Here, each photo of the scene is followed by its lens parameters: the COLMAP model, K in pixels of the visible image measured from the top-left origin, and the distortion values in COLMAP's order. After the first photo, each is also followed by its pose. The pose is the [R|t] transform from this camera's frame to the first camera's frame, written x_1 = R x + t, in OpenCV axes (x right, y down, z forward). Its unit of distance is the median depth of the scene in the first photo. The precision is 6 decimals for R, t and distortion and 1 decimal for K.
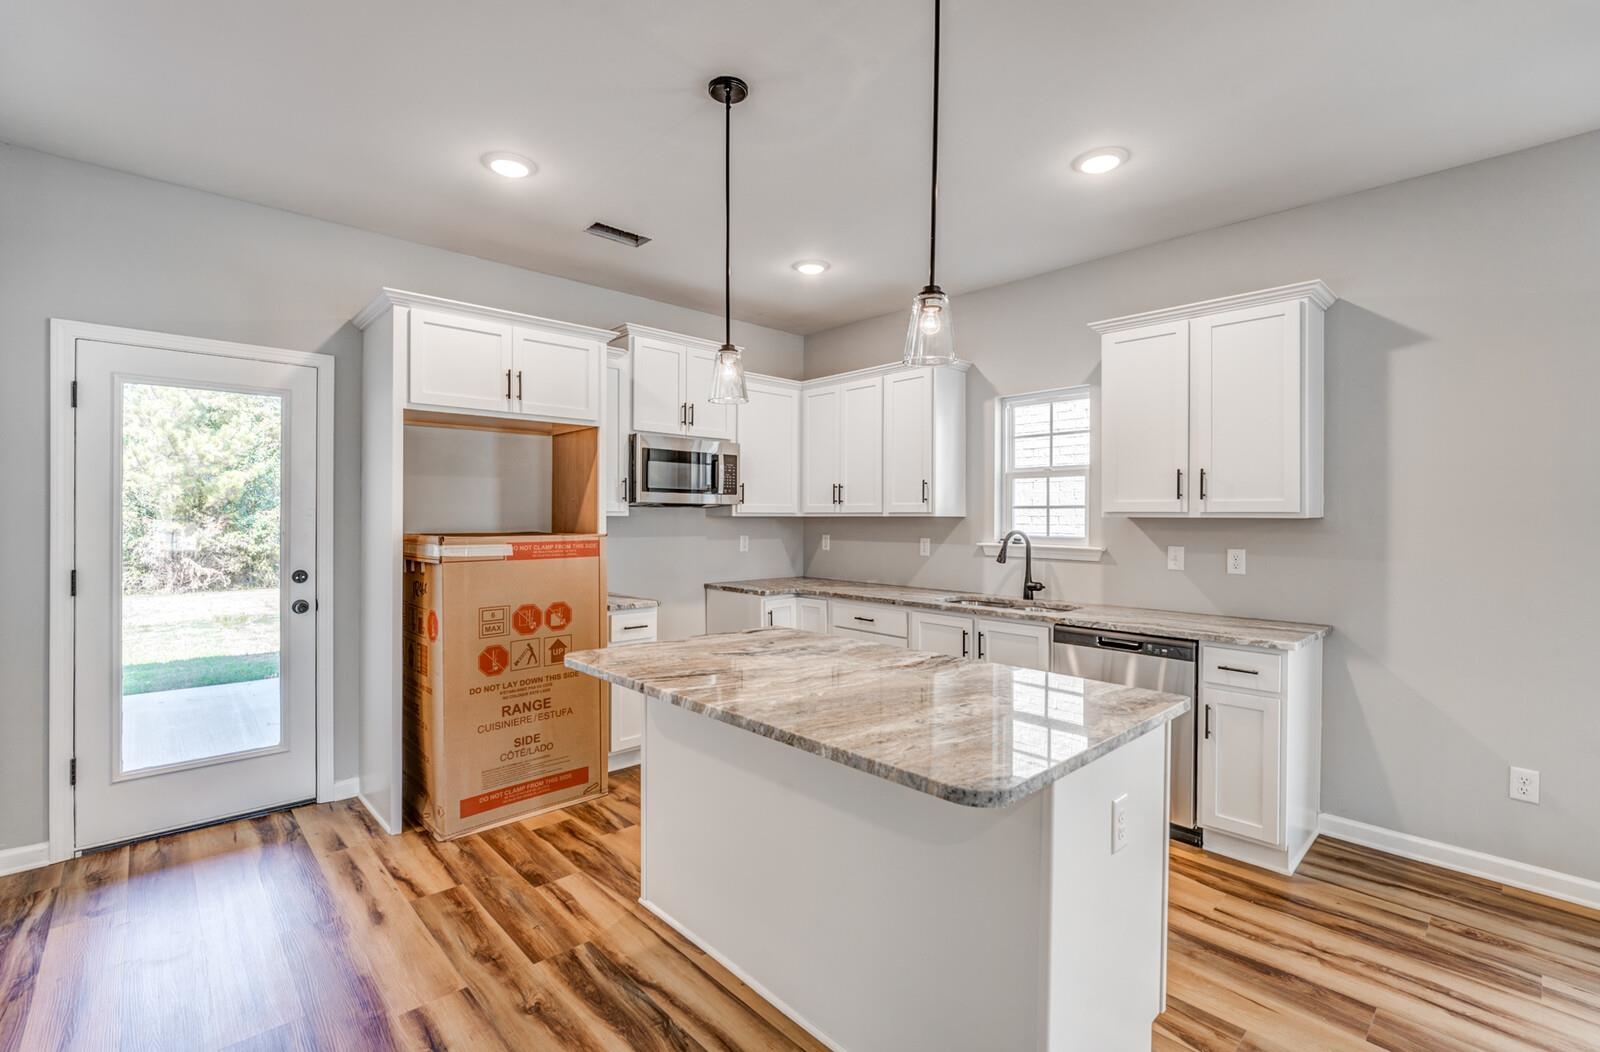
lens RADIAL K [[711.4, 0, 796.8], [0, 711.4, 520.0], [0, 0, 1]] dist [0.001001, -0.000112]
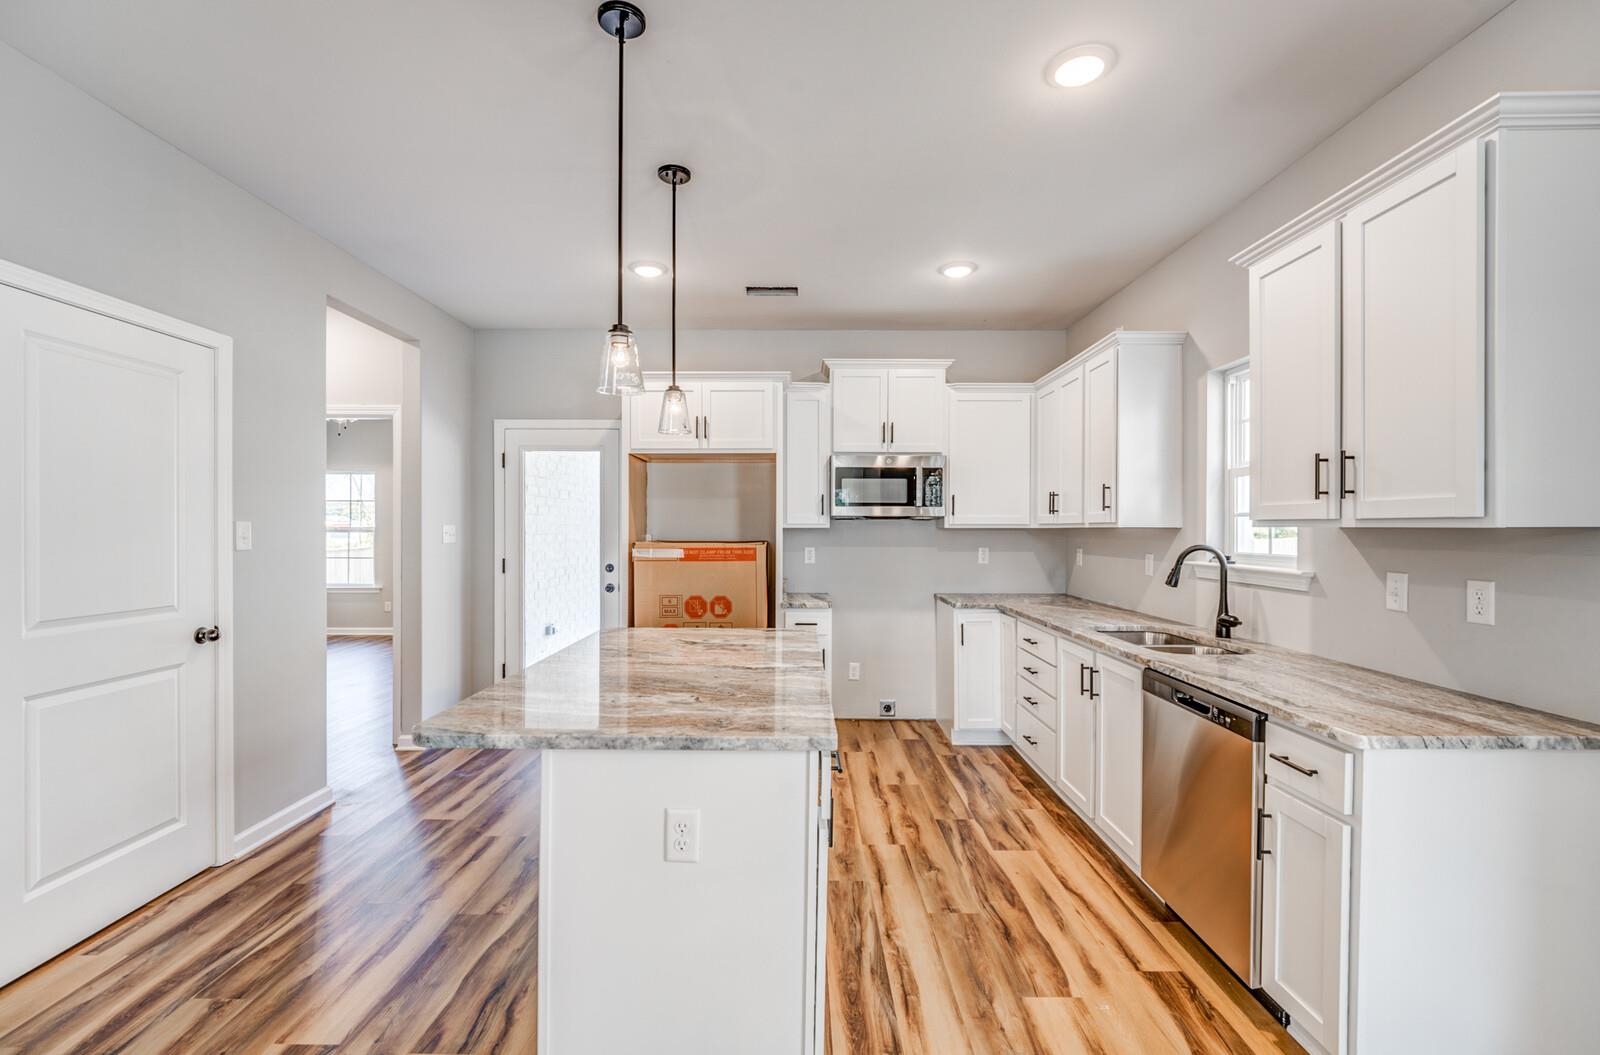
lens RADIAL K [[685.2, 0, 800.0], [0, 685.2, 527.5], [0, 0, 1]] dist [0.018507, 0.000035]
pose [[0.732000, -0.003401, -0.681296, 0.509786], [-0.002202, 0.999971, -0.007357, 0.002204], [0.681301, 0.006886, 0.731971, 0.172949]]
